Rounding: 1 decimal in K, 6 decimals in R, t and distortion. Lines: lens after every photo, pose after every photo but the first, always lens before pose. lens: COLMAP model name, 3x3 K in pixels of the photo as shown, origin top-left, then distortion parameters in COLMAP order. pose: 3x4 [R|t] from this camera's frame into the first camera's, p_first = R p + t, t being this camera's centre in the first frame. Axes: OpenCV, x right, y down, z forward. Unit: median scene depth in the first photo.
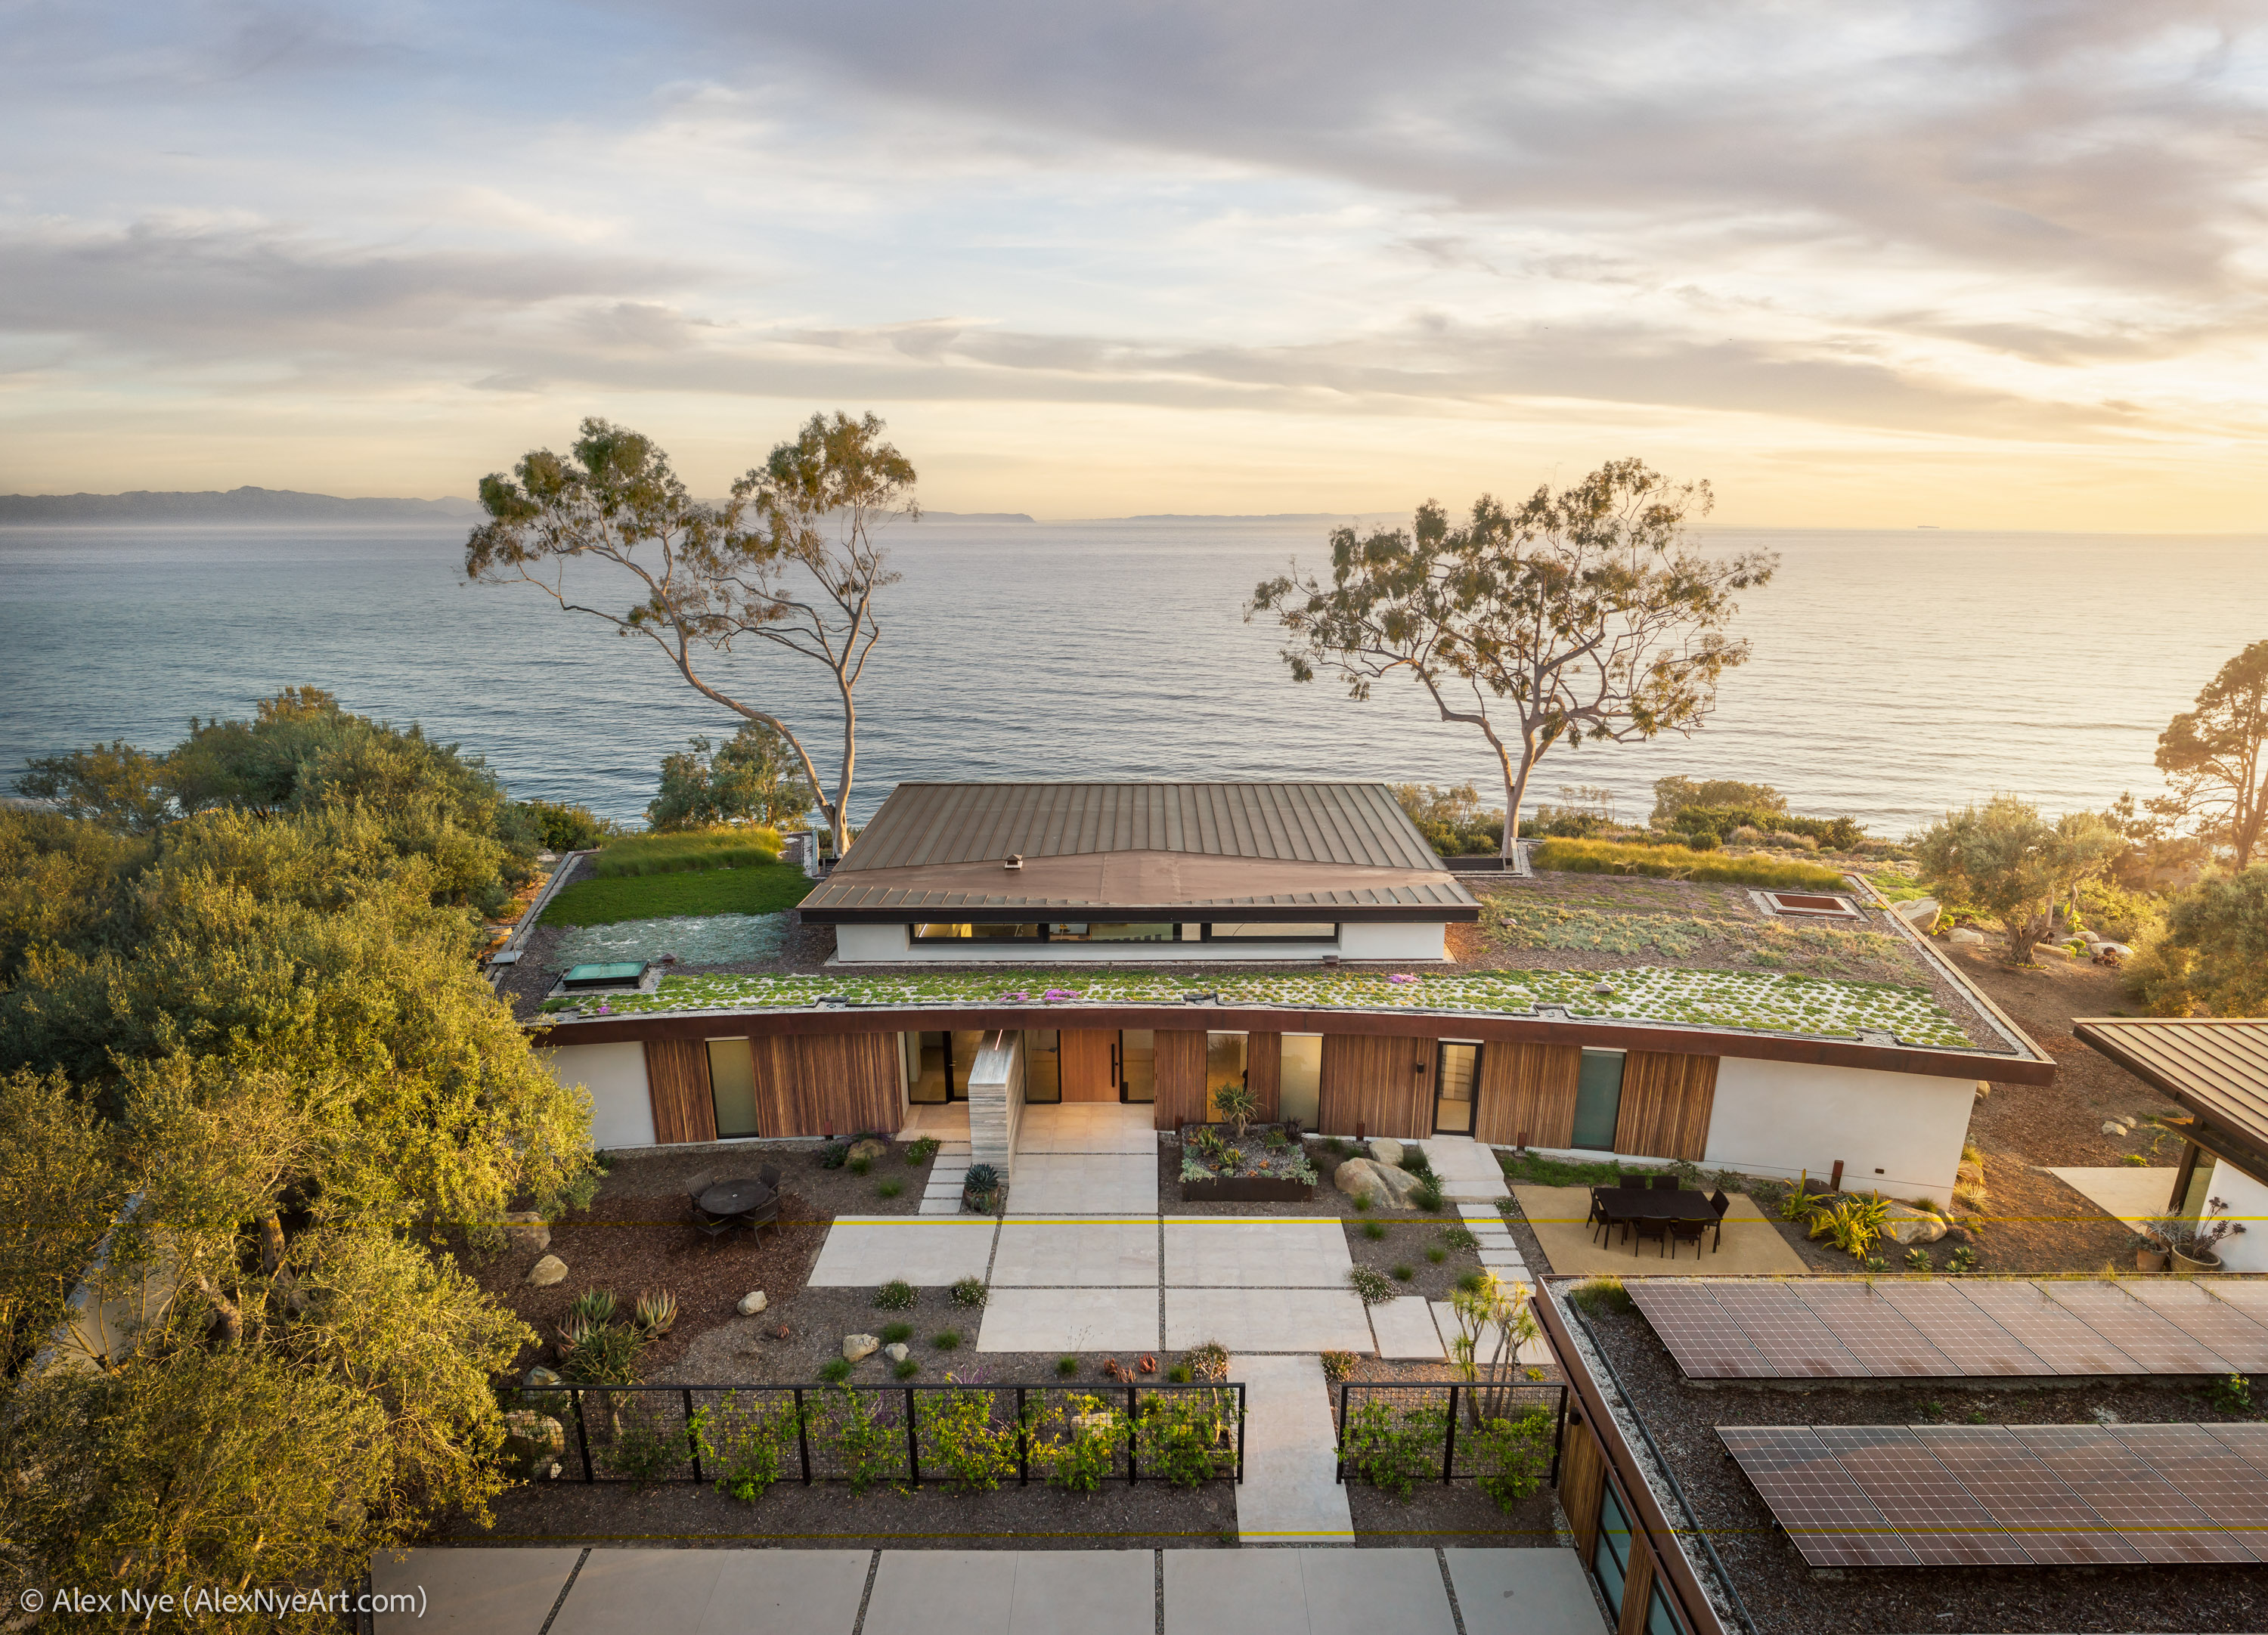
lens RADIAL K [[1187.8, 0, 1129.6], [0, 1187.8, 837.2], [0, 0, 1]] dist [-0.001534, -0.000993]
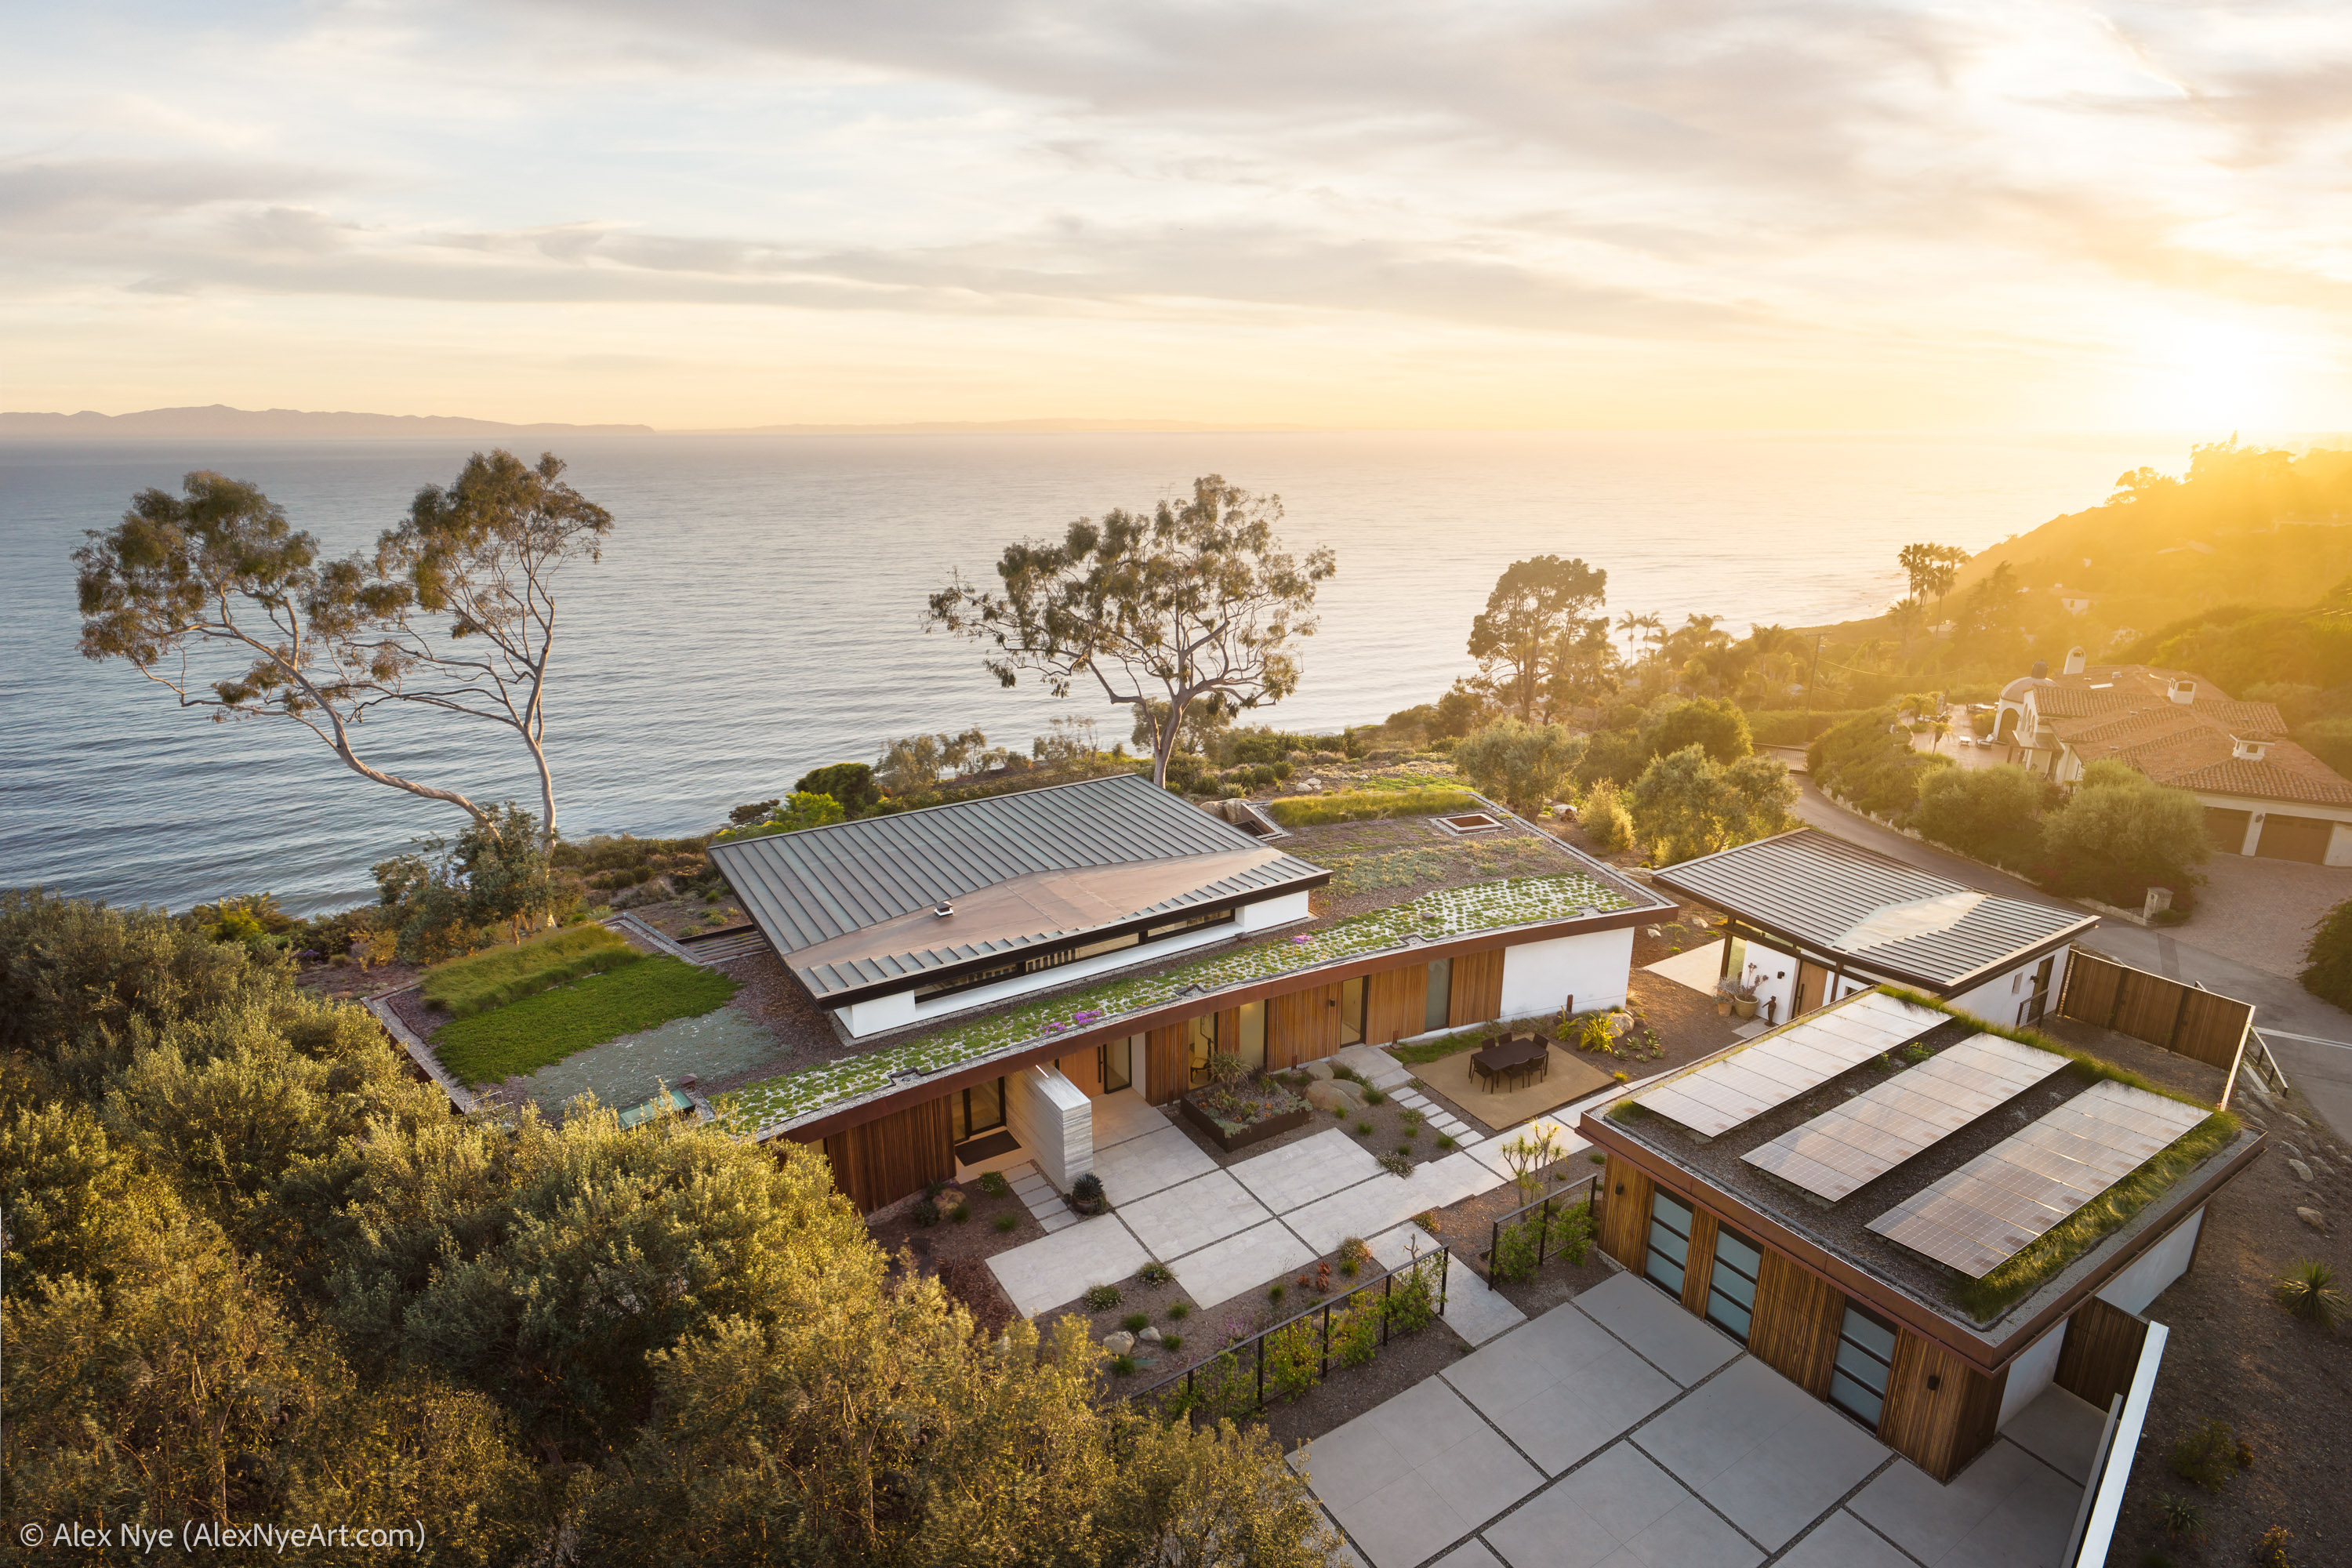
lens RADIAL K [[1196.3, 0, 1176.6], [0, 1196.3, 768.8], [0, 0, 1]] dist [-0.005007, -0.000118]
pose [[0.851446, -0.146813, 0.503474, -0.538113], [0.144543, 0.988528, 0.043813, -0.148120], [-0.504130, 0.035469, 0.862899, -0.076494]]
